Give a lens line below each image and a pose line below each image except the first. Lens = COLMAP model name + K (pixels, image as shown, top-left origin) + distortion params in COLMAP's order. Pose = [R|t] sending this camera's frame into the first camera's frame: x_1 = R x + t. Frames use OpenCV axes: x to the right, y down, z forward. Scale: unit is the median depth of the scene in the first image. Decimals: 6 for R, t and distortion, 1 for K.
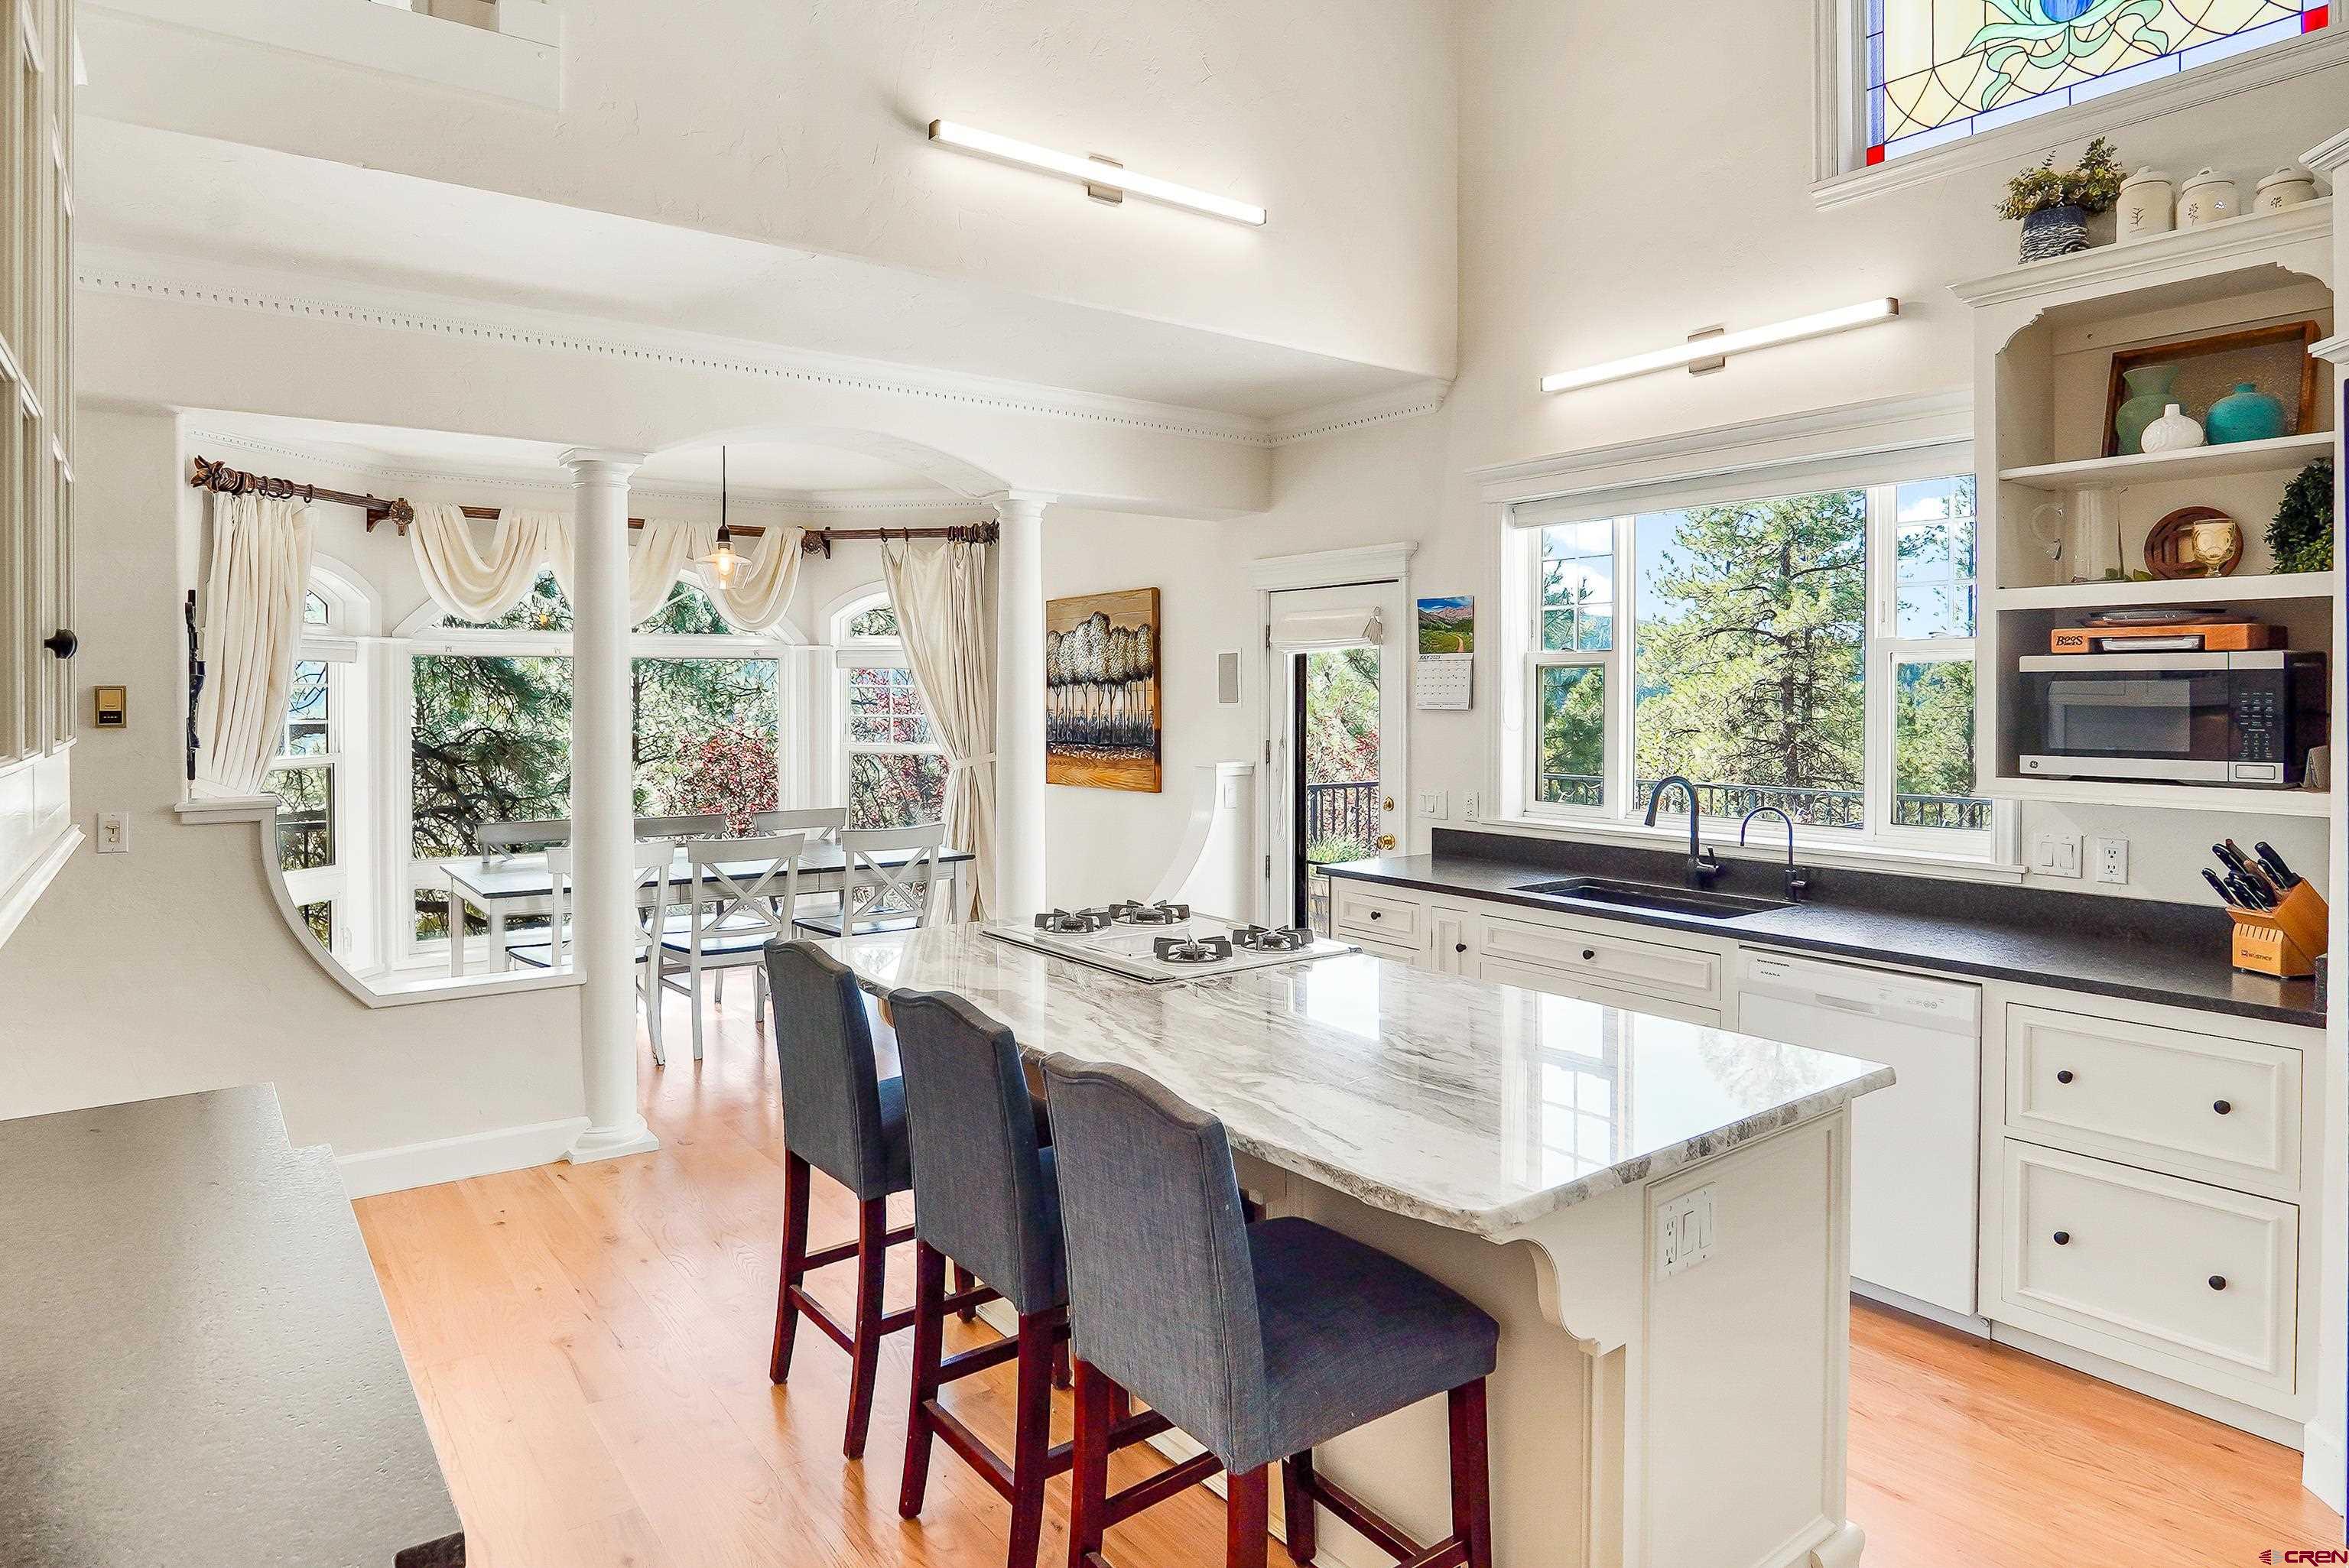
lens RADIAL K [[1312.4, 0, 1183.5], [0, 1312.4, 697.1], [0, 0, 1]] dist [-0.004694, -0.000929]
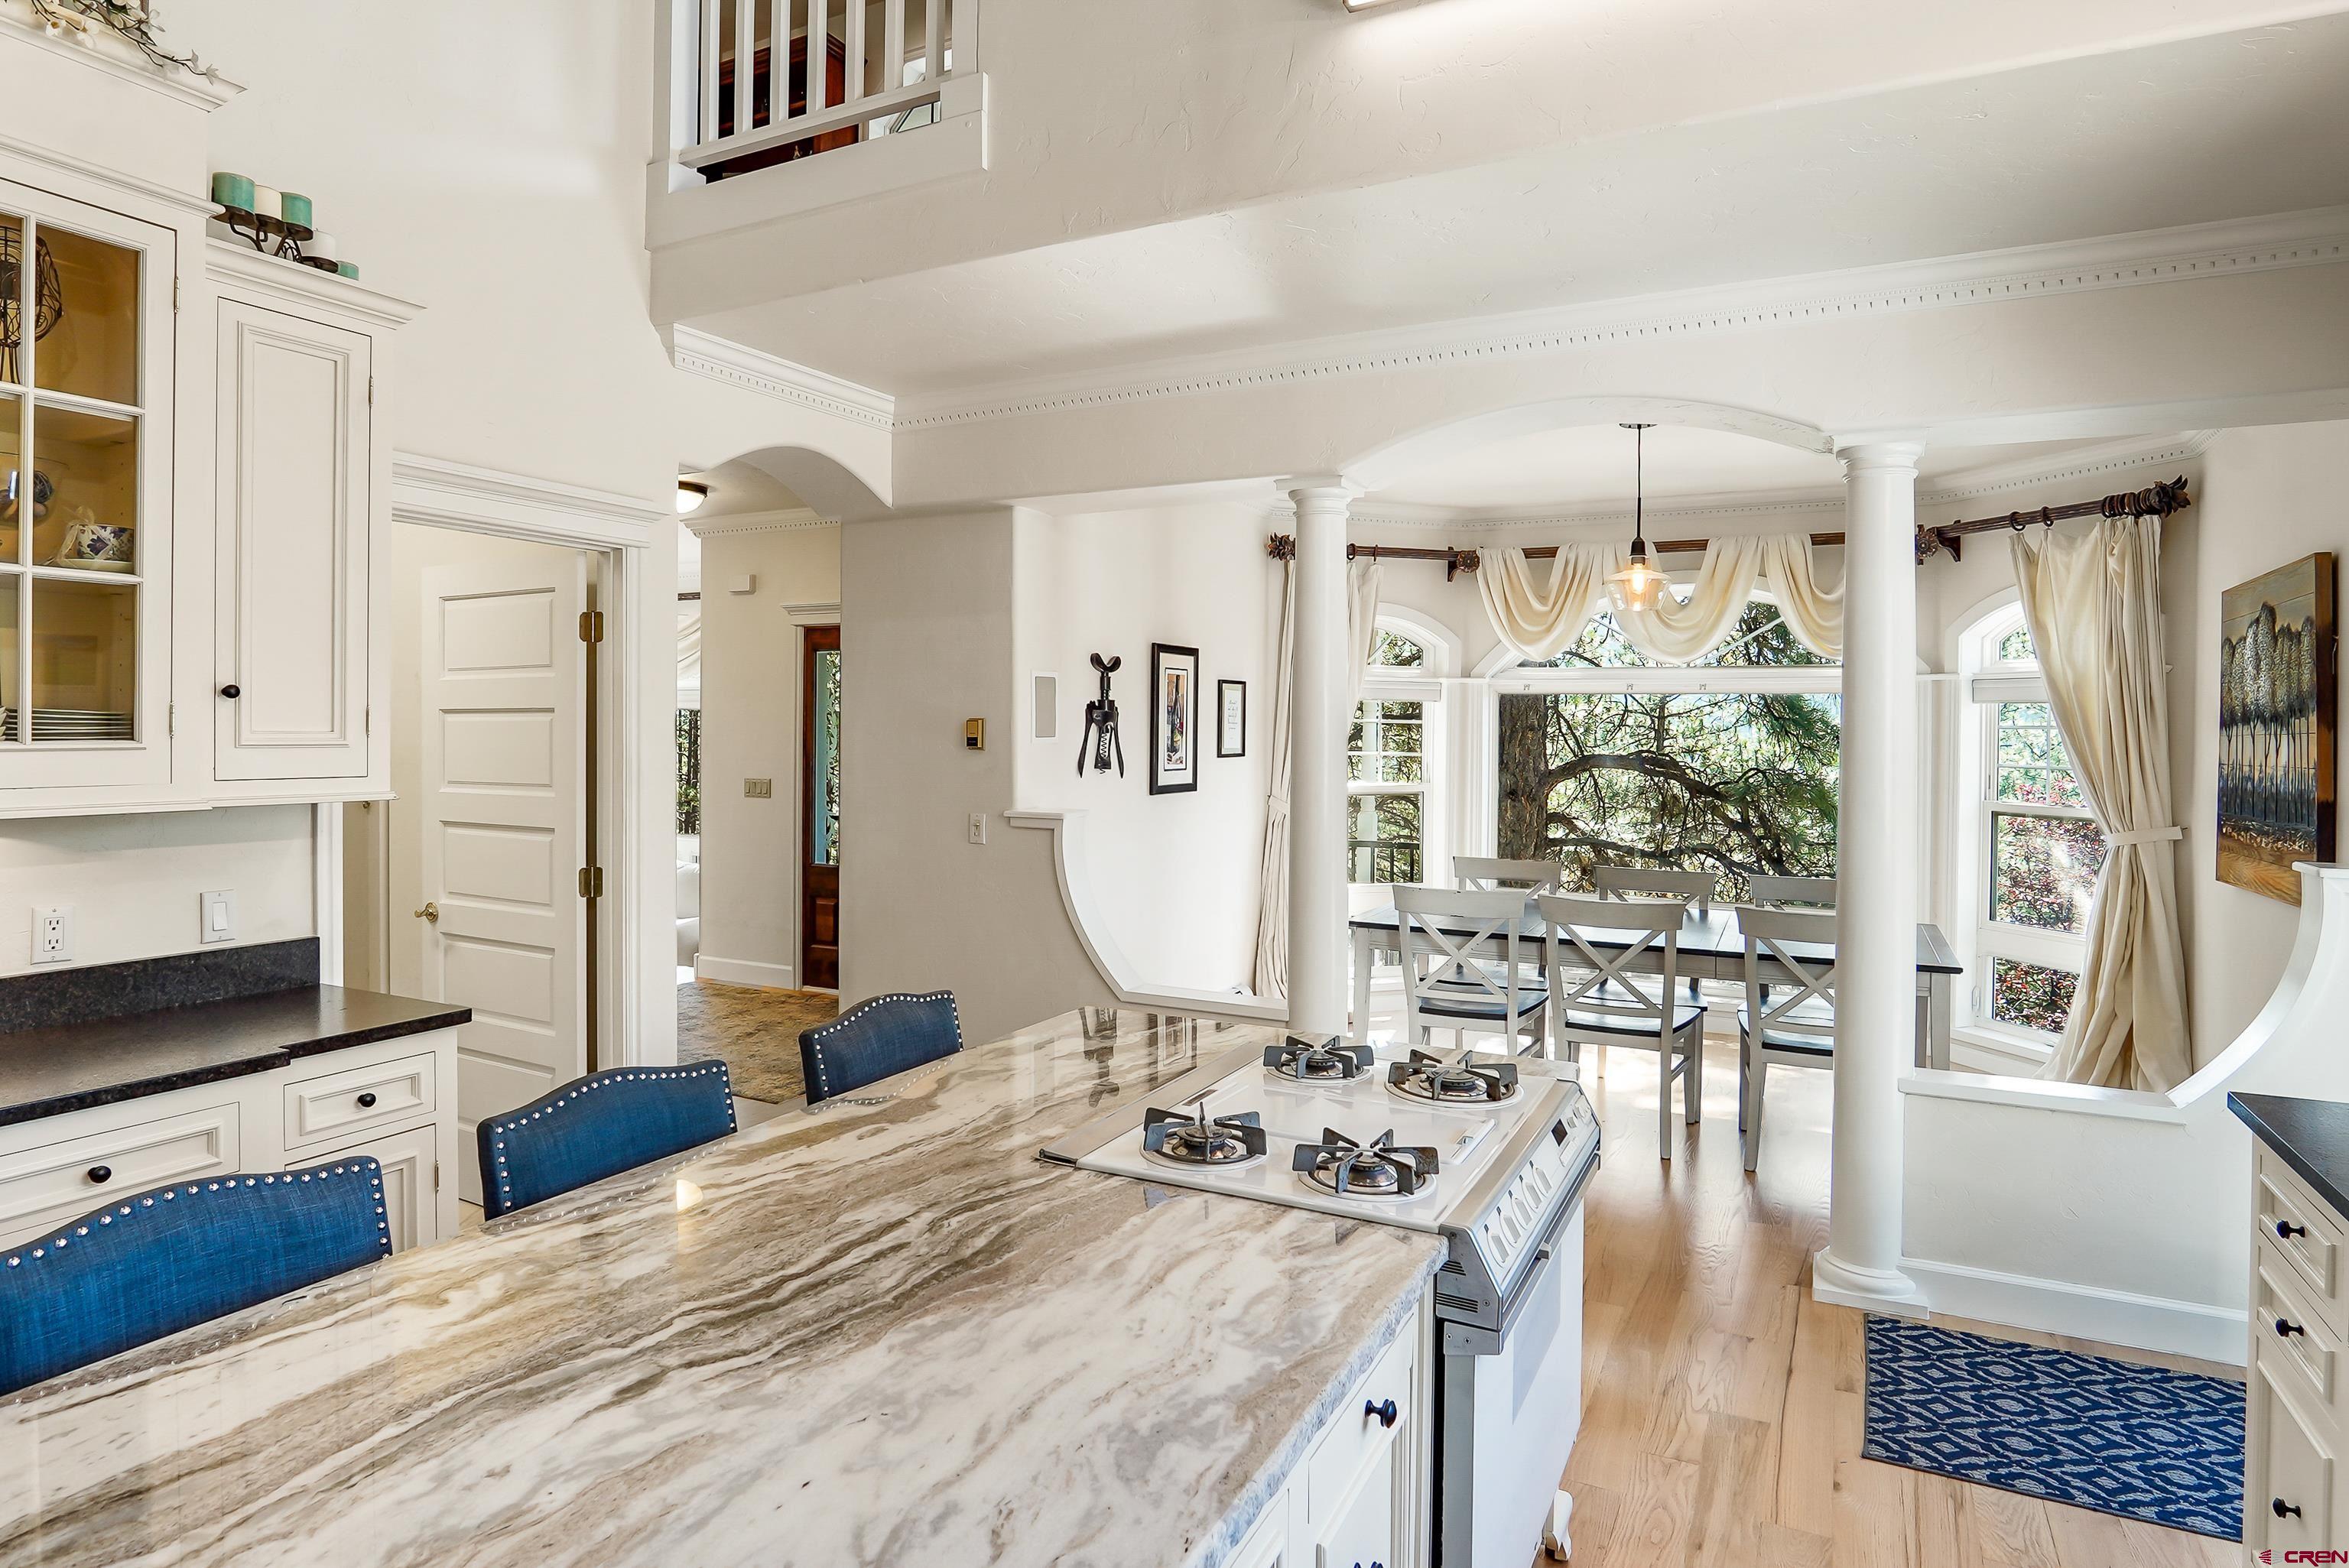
lens RADIAL K [[1312.4, 0, 1183.5], [0, 1312.4, 697.1], [0, 0, 1]] dist [-0.004694, -0.000929]
pose [[0.483754, -0.014753, -0.875080, 0.220734], [-0.013340, 0.999617, -0.024227, -0.000229], [0.875103, 0.023393, 0.483372, 0.269507]]
